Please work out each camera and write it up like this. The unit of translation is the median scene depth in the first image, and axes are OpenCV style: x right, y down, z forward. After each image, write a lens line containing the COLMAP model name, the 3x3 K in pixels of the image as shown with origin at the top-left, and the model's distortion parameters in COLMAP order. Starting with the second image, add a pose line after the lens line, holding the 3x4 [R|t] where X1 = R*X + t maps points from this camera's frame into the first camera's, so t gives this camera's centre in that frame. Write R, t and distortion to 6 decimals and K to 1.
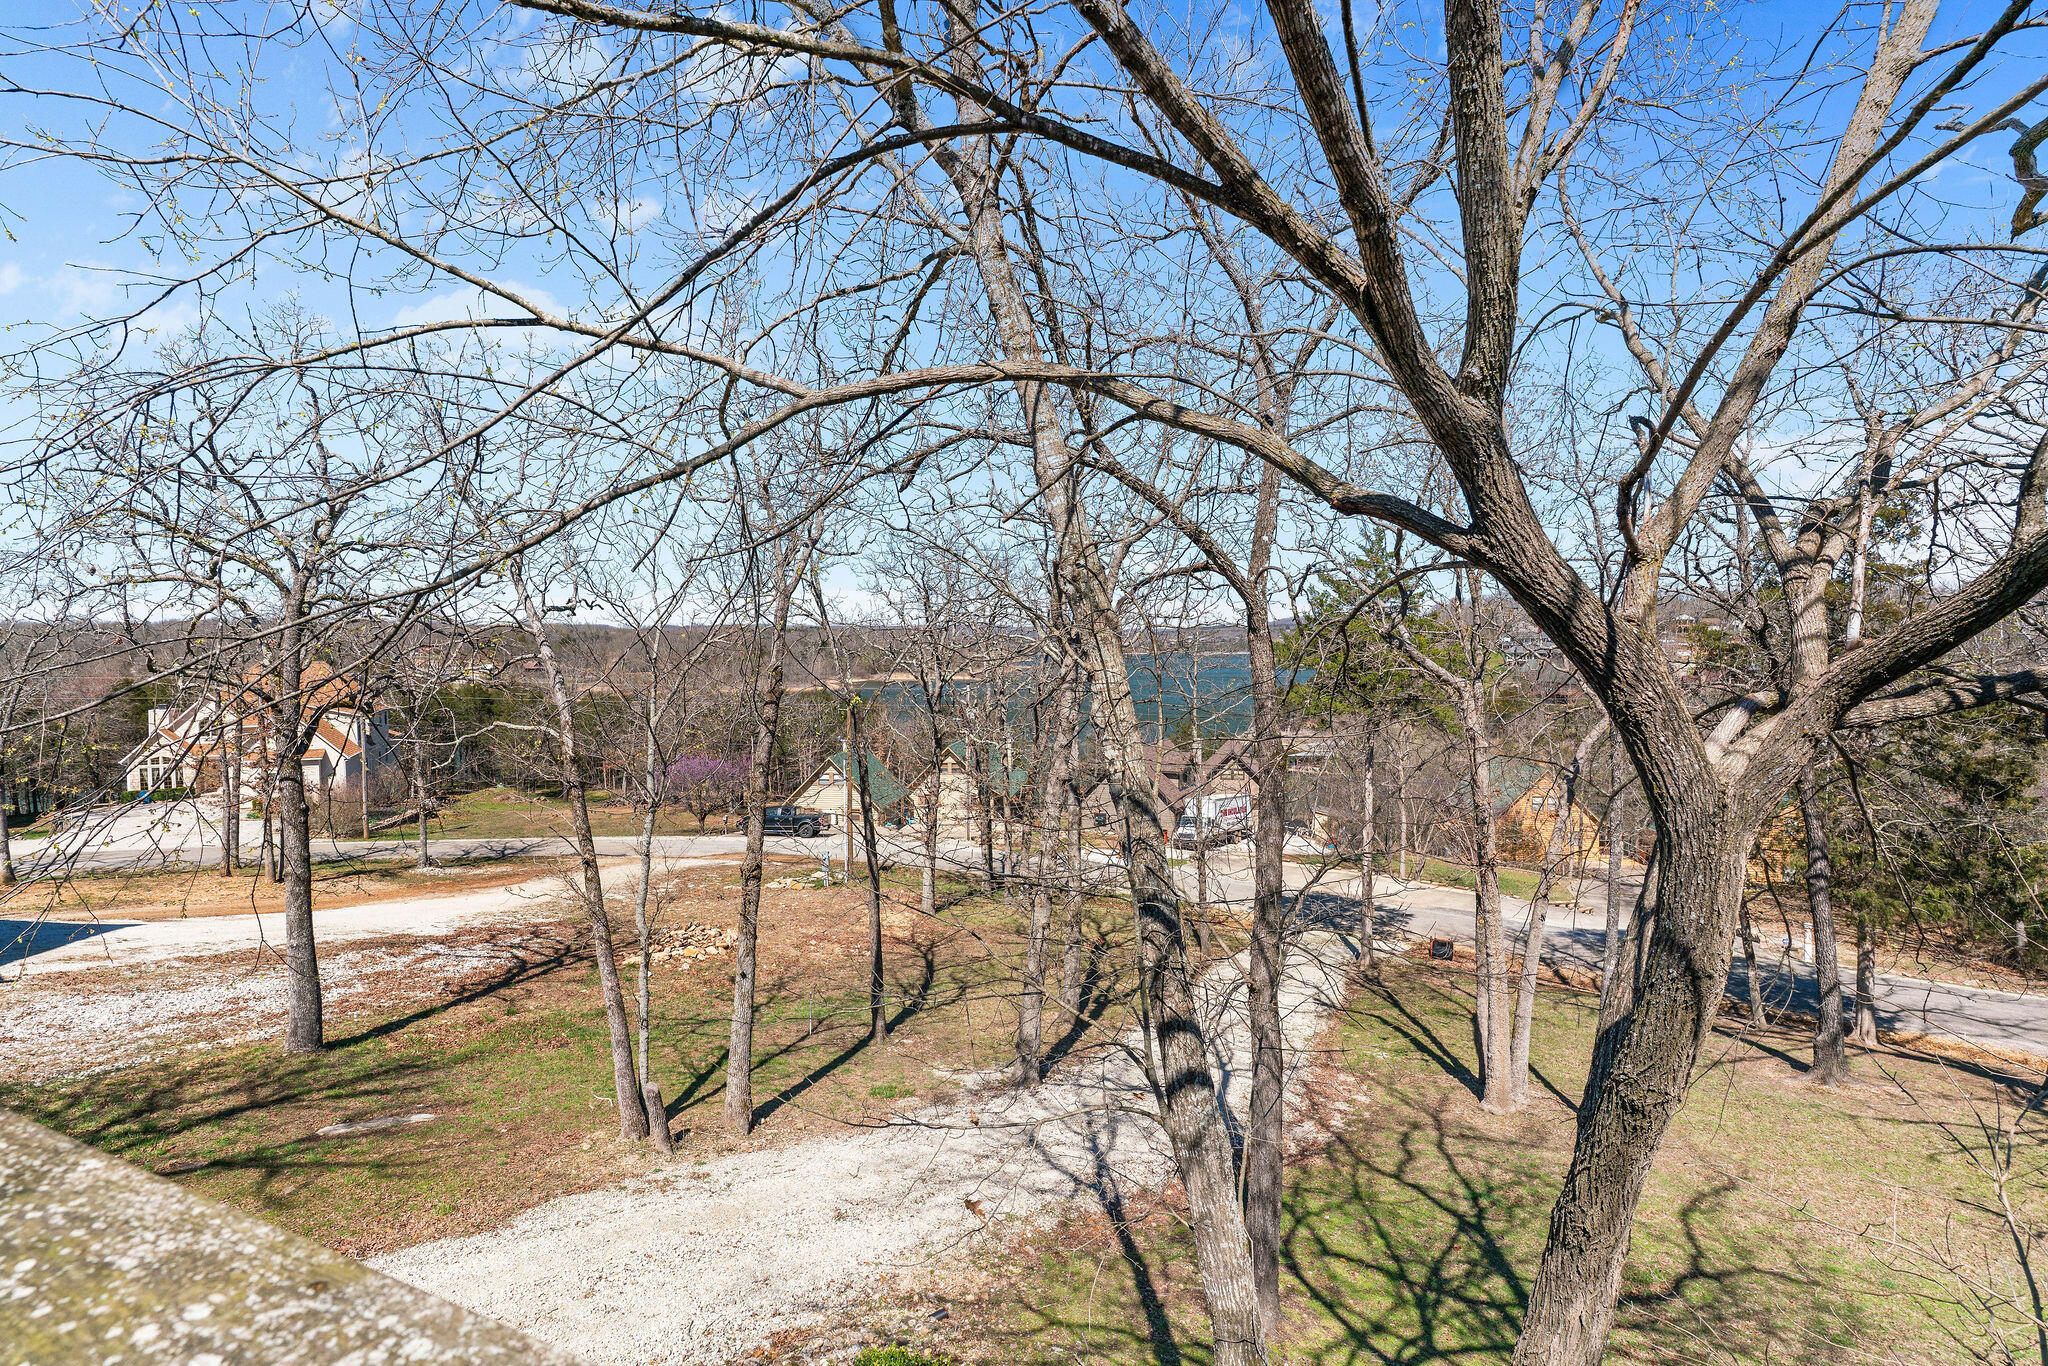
lens RADIAL K [[974.5, 0, 1019.9], [0, 974.5, 686.1], [0, 0, 1]] dist [0.003240, 0.000154]
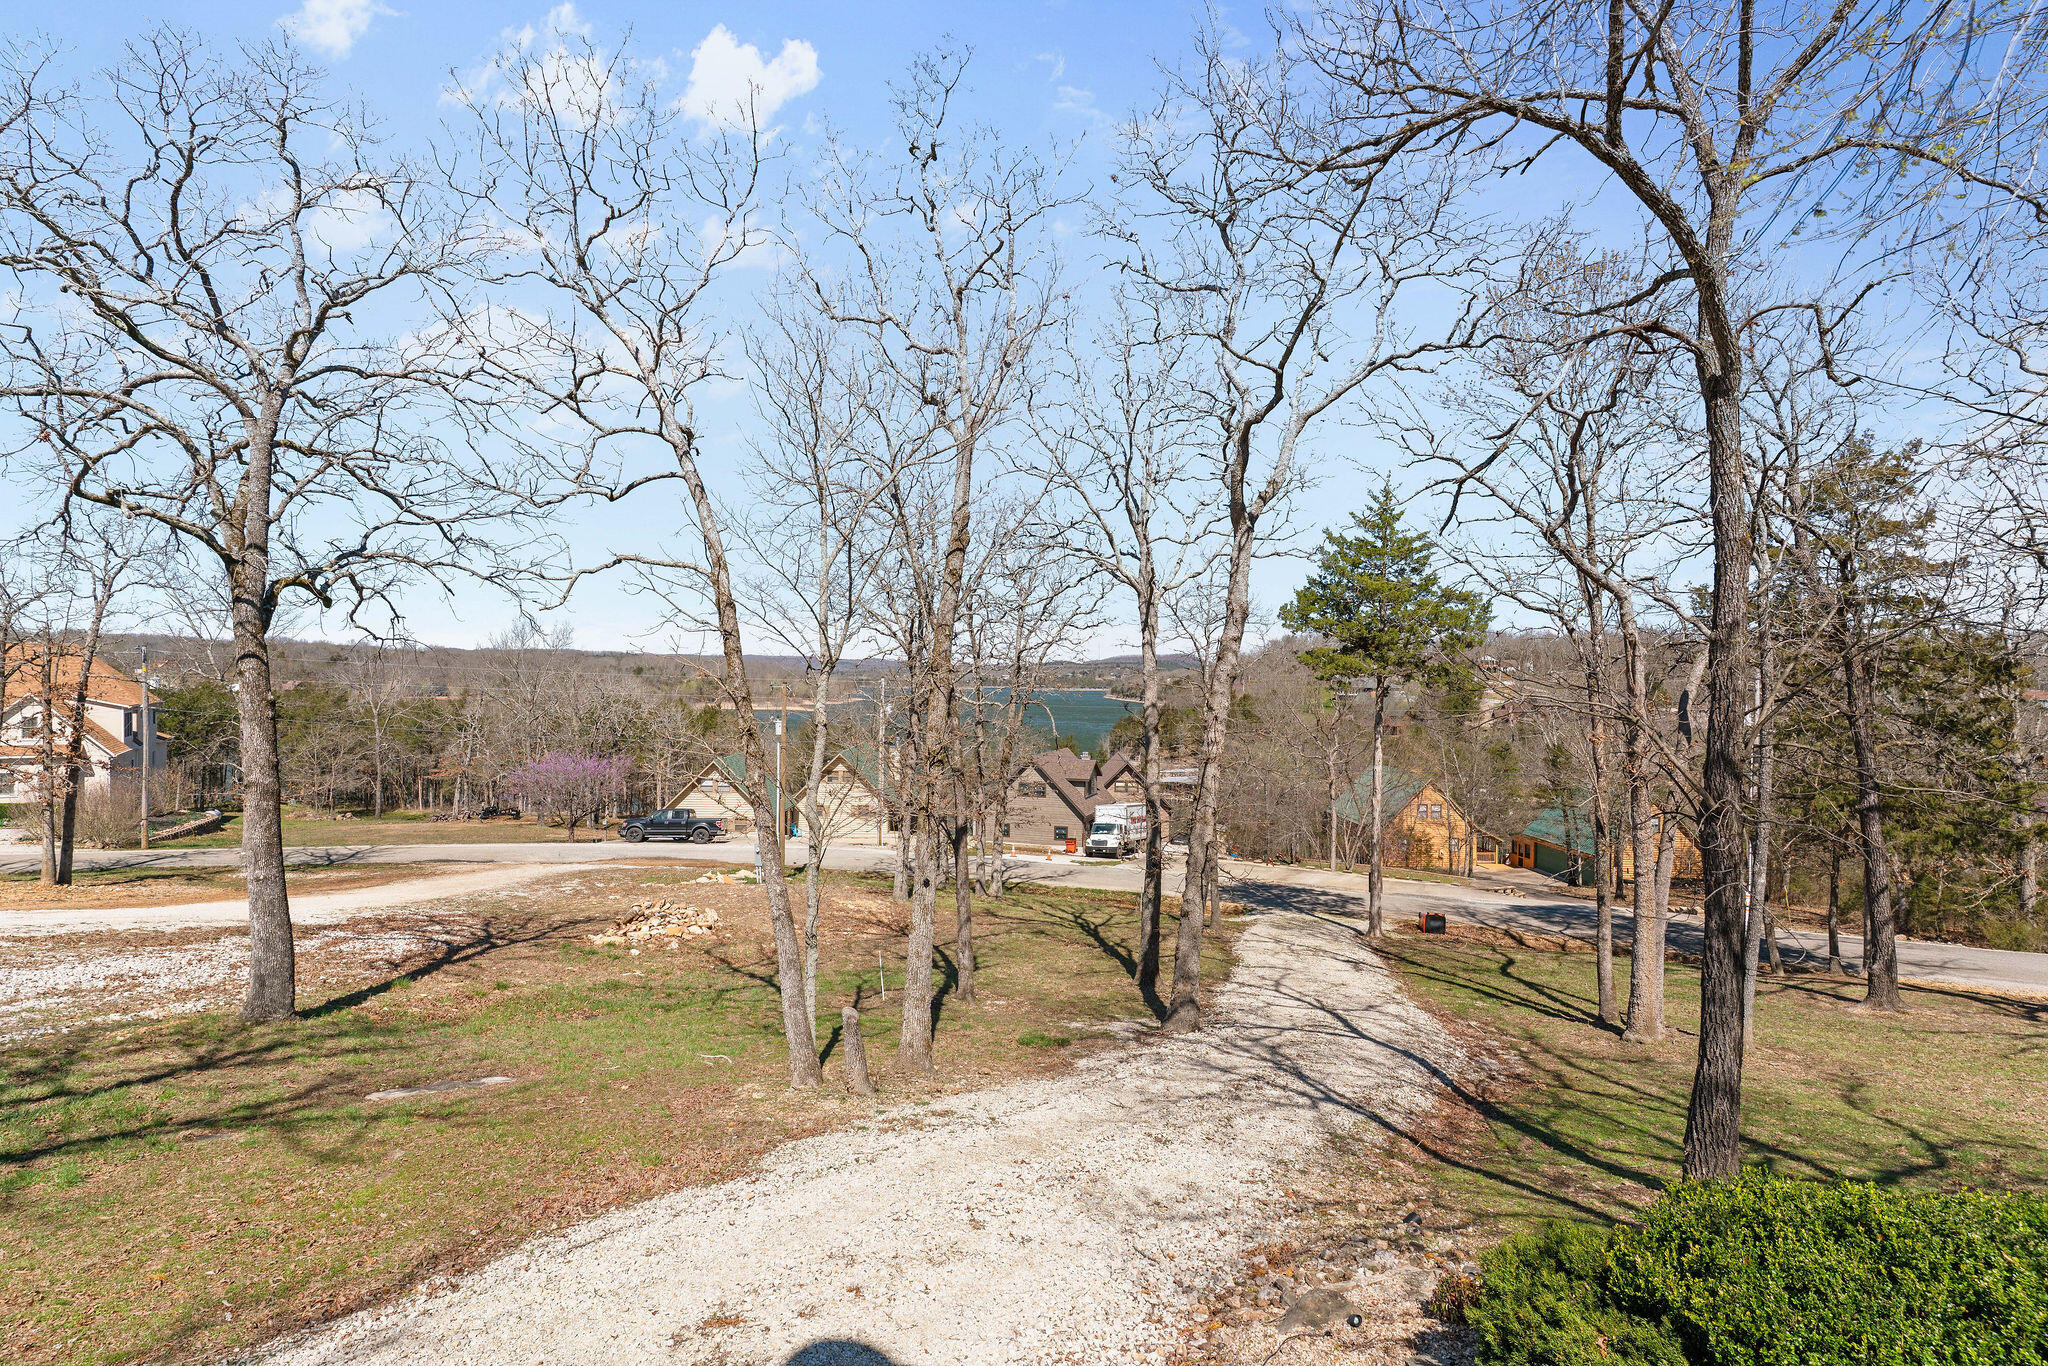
lens RADIAL K [[996.0, 0, 1013.8], [0, 996.0, 693.1], [0, 0, 1]] dist [-0.004085, -0.000472]
pose [[0.984420, 0.016382, 0.175066, -0.111950], [-0.010566, 0.999363, -0.034098, 0.051873], [-0.175513, 0.031717, 0.983966, 0.052743]]
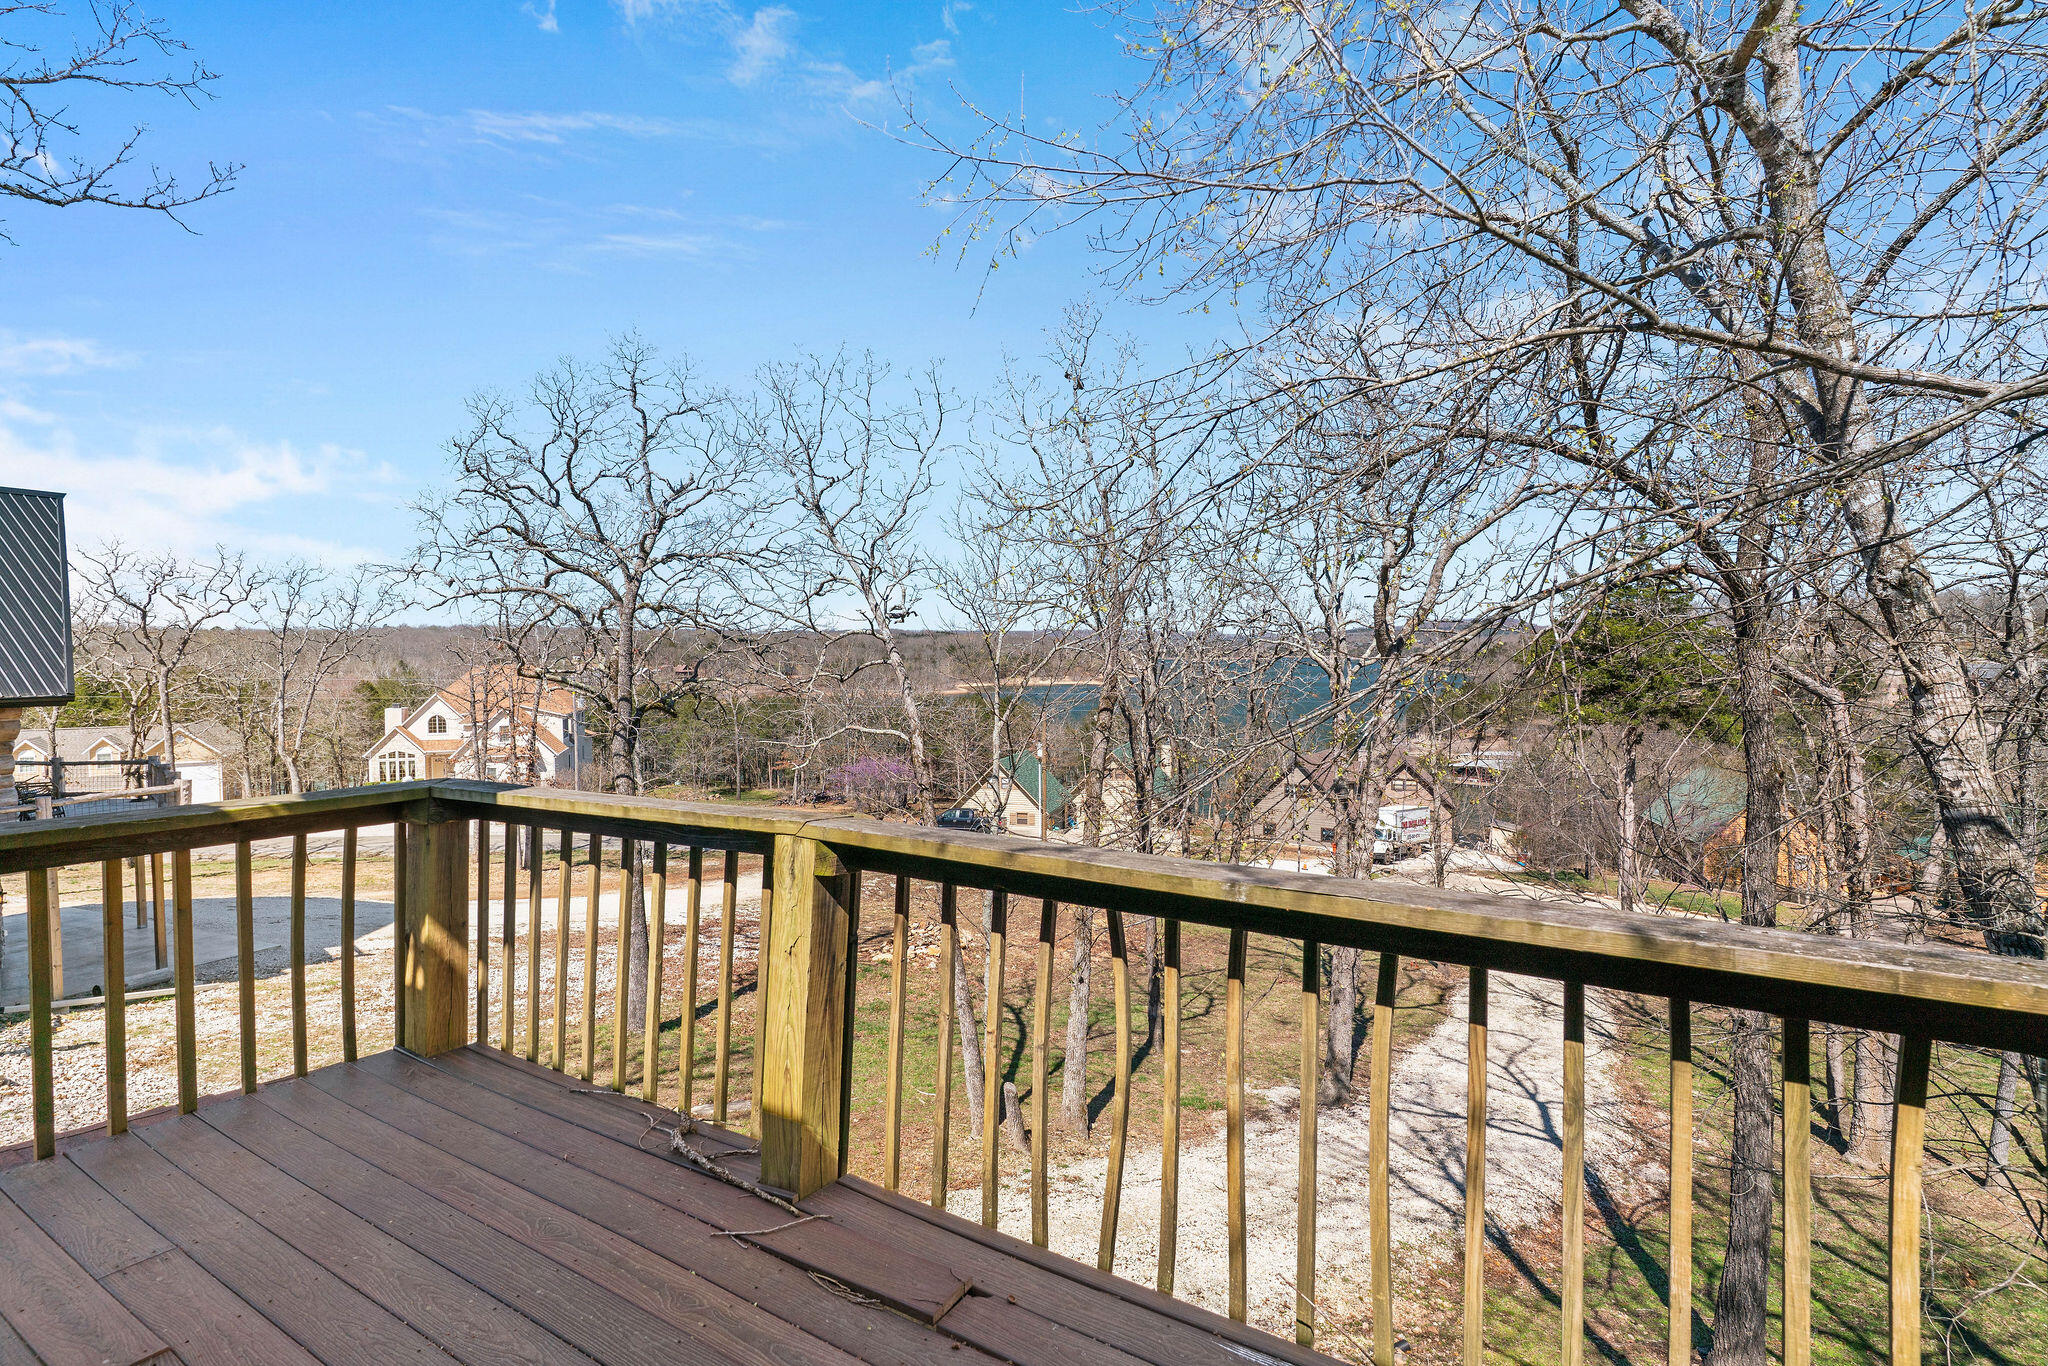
lens RADIAL K [[974.5, 0, 1013.7], [0, 974.5, 684.2], [0, 0, 1]] dist [0.003240, 0.000154]
pose [[0.992161, 0.005308, -0.124850, -0.071175], [-0.006103, 0.999963, -0.005990, -0.000429], [0.124813, 0.006705, 0.992158, -0.001932]]
